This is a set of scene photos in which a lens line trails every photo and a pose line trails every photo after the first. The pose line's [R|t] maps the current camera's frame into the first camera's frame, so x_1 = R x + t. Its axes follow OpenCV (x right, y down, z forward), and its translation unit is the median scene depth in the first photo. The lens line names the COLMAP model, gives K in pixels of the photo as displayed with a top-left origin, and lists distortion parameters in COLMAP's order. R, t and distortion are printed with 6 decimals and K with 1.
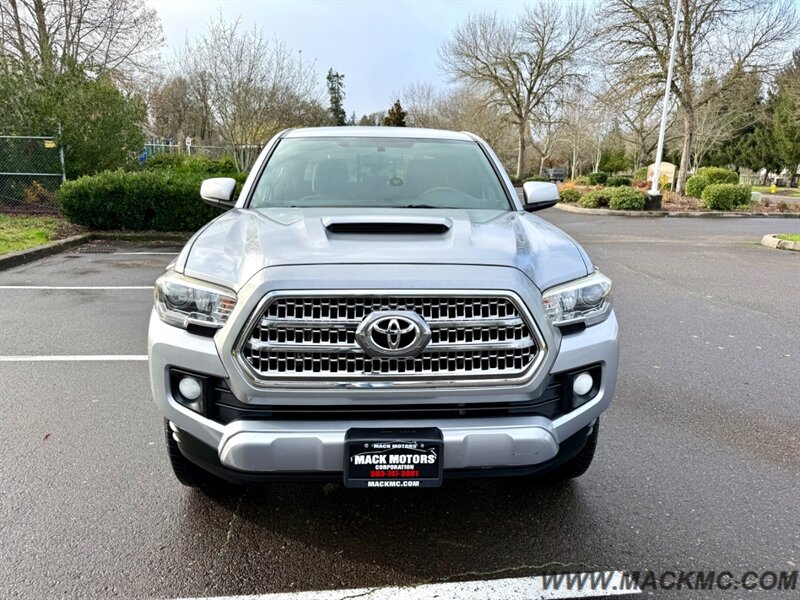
lens RADIAL K [[563.6, 0, 399.2], [0, 563.6, 299.7], [0, 0, 1]] dist [0.023152, -0.028734]
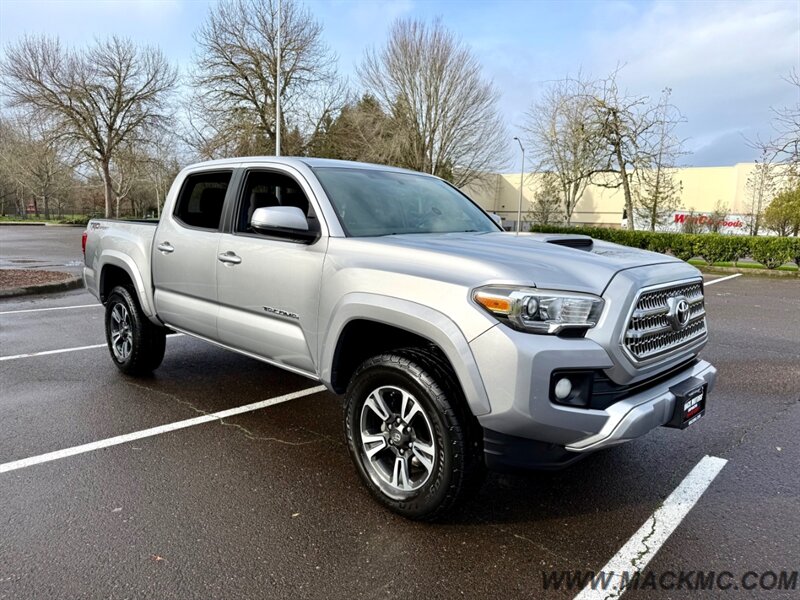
lens RADIAL K [[563.6, 0, 397.4], [0, 563.6, 297.0], [0, 0, 1]] dist [0.023152, -0.028734]
pose [[0.742568, -0.091463, 0.663496, -0.394706], [0.141472, 0.989700, -0.021902, -0.012385], [-0.654659, 0.110130, 0.747859, 0.109201]]
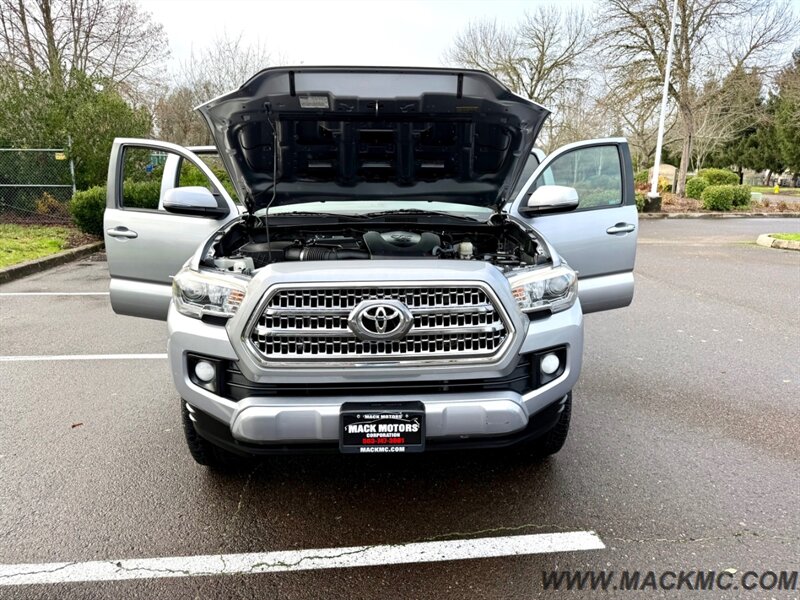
lens RADIAL K [[563.6, 0, 399.6], [0, 563.6, 299.2], [0, 0, 1]] dist [0.023152, -0.028734]
pose [[0.999871, -0.013066, -0.009392, 0.010794], [0.012963, 0.999857, -0.010901, 0.008576], [0.009533, 0.010778, 0.999896, -0.041713]]
